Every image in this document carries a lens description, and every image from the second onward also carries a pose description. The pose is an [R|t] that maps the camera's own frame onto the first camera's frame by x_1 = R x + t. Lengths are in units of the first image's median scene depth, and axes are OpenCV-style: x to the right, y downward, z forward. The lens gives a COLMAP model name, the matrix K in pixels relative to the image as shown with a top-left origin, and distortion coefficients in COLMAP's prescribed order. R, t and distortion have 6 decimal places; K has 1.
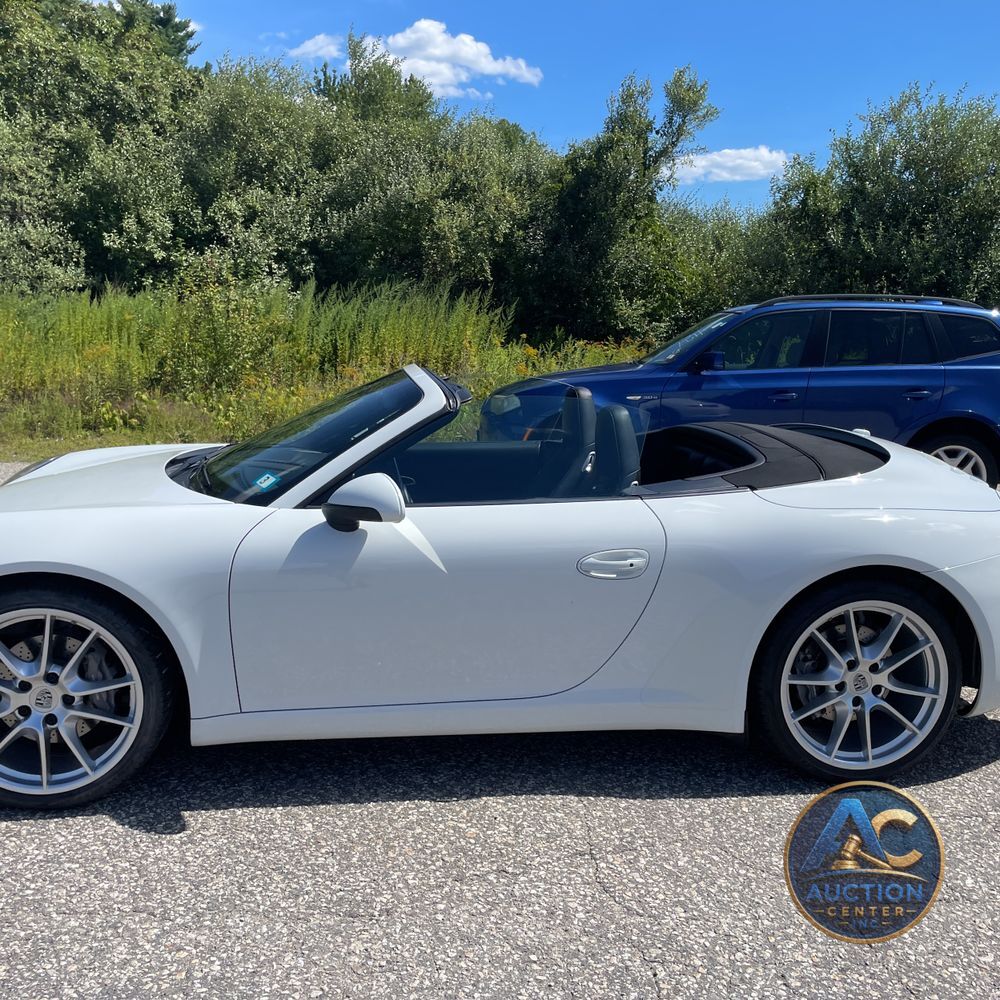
lens RADIAL K [[1012.5, 0, 493.7], [0, 1012.5, 482.7], [0, 0, 1]] dist [0.094810, -0.142975]
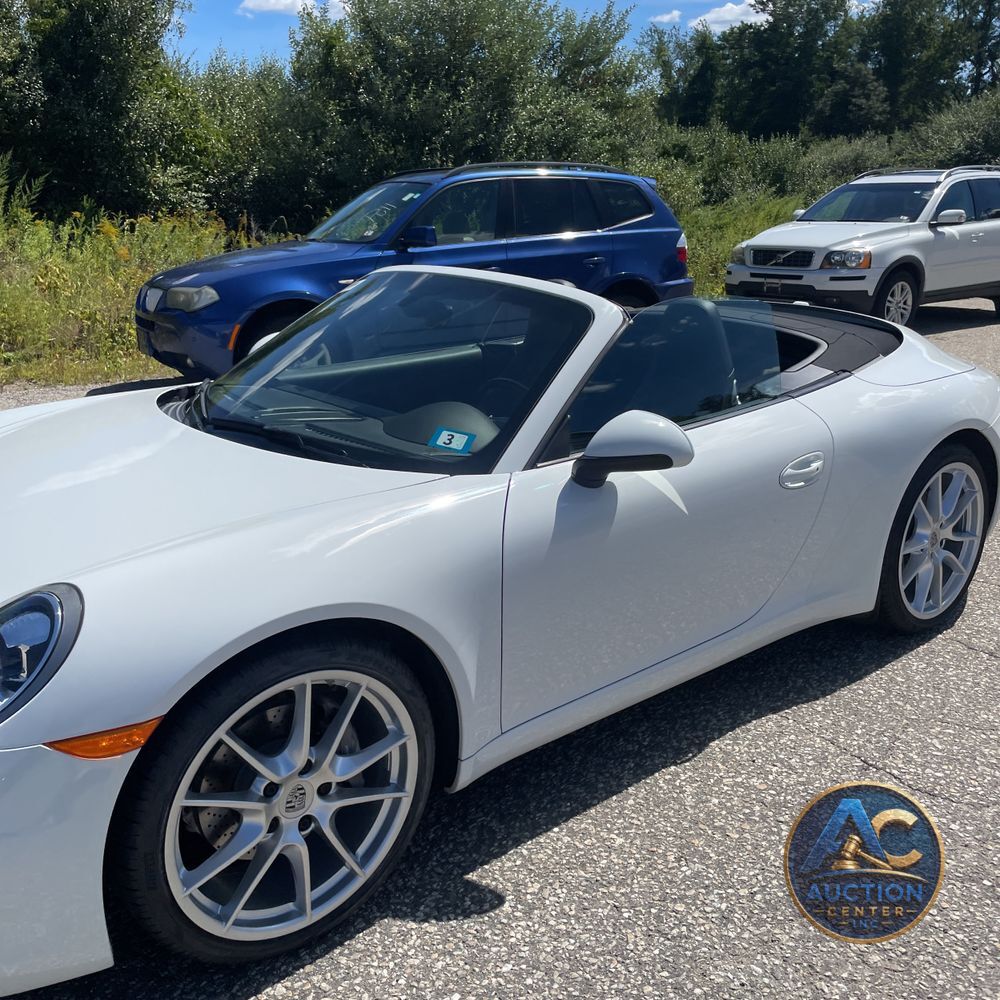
lens RADIAL K [[1012.5, 0, 493.7], [0, 1012.5, 482.7], [0, 0, 1]] dist [0.094810, -0.142975]
pose [[0.848385, -0.171085, 0.500971, -0.126866], [0.104923, 0.981906, 0.157642, -0.018972], [-0.518877, -0.081177, 0.850986, 0.071436]]
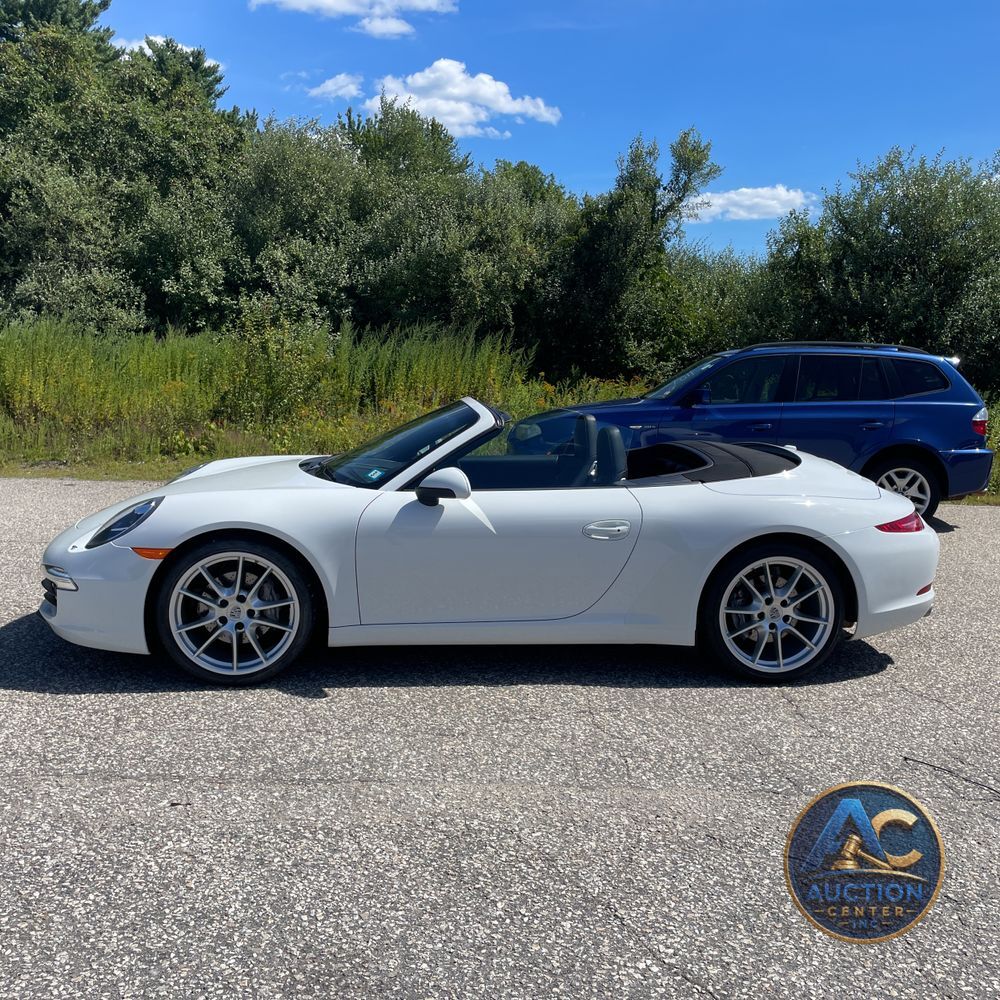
lens RADIAL K [[1015.9, 0, 500.0], [0, 1015.9, 500.0], [0, 0, 1]] dist [0.090696, -0.094464]
pose [[0.999938, 0.005478, -0.009663, -0.005418], [-0.005658, 0.999809, -0.018723, 0.013687], [0.009559, 0.018776, 0.999778, -0.106764]]
